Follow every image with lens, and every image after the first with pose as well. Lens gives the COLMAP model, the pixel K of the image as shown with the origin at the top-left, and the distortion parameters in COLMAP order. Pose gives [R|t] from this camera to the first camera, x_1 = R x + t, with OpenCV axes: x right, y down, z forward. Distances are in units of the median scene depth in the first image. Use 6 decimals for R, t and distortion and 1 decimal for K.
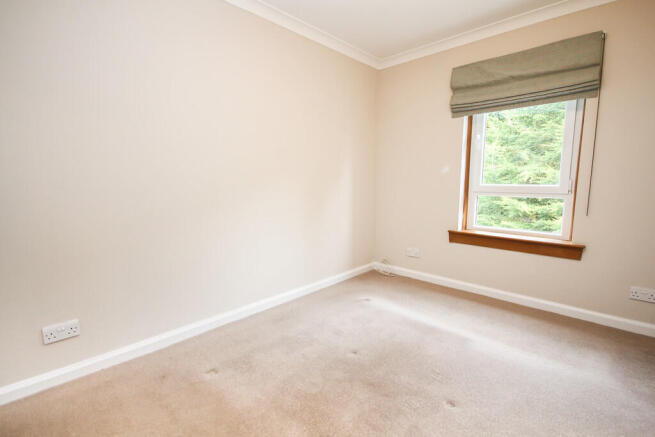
lens RADIAL K [[298.0, 0, 326.9], [0, 298.0, 223.4], [0, 0, 1]] dist [-0.002014, -0.000391]
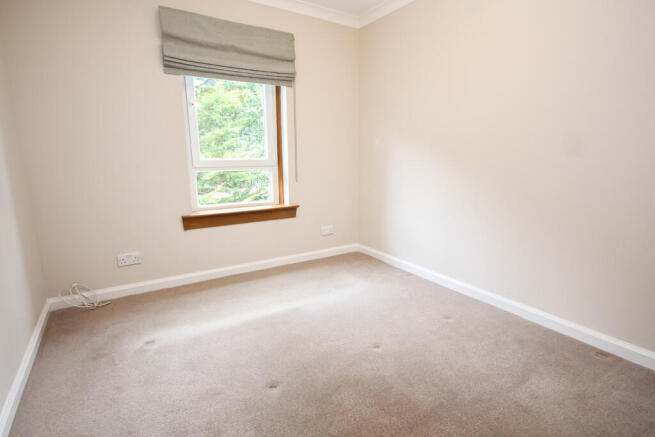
lens RADIAL K [[336.0, 0, 338.3], [0, 336.0, 221.9], [0, 0, 1]] dist [0.001605, -0.001531]
pose [[0.216922, -0.195122, 0.956490, -0.446352], [0.141236, 0.975784, 0.167027, -0.064304], [-0.965918, 0.098859, 0.239227, 0.438773]]
